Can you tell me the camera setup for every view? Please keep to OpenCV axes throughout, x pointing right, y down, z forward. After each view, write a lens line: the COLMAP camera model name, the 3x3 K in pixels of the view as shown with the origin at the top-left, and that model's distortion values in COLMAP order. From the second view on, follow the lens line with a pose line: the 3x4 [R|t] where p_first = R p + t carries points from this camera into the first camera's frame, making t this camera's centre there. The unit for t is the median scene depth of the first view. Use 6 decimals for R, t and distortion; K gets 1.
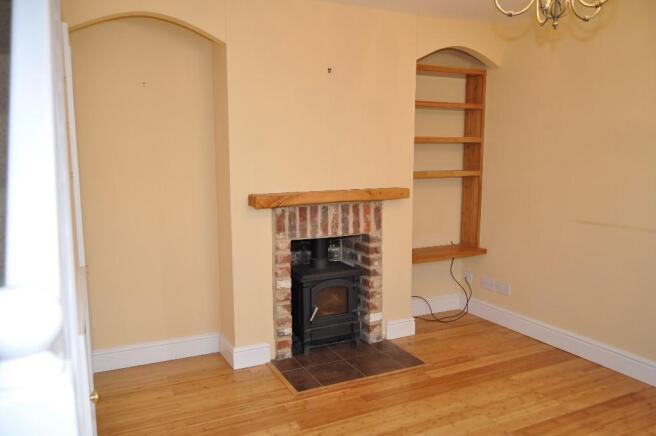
lens RADIAL K [[493.7, 0, 334.1], [0, 493.7, 216.3], [0, 0, 1]] dist [-0.010030, -0.004506]
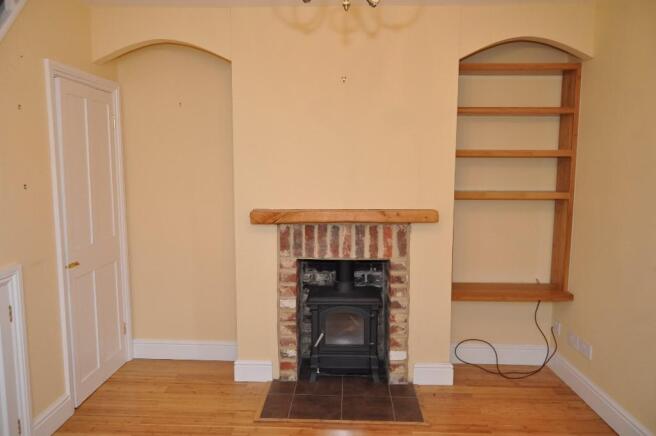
lens RADIAL K [[493.7, 0, 328.9], [0, 493.7, 220.3], [0, 0, 1]] dist [-0.010030, -0.004506]
pose [[0.884672, 0.057990, -0.462593, 0.375761], [-0.065377, 0.997861, 0.000062, -0.028257], [0.461607, 0.030188, 0.886571, 0.163474]]
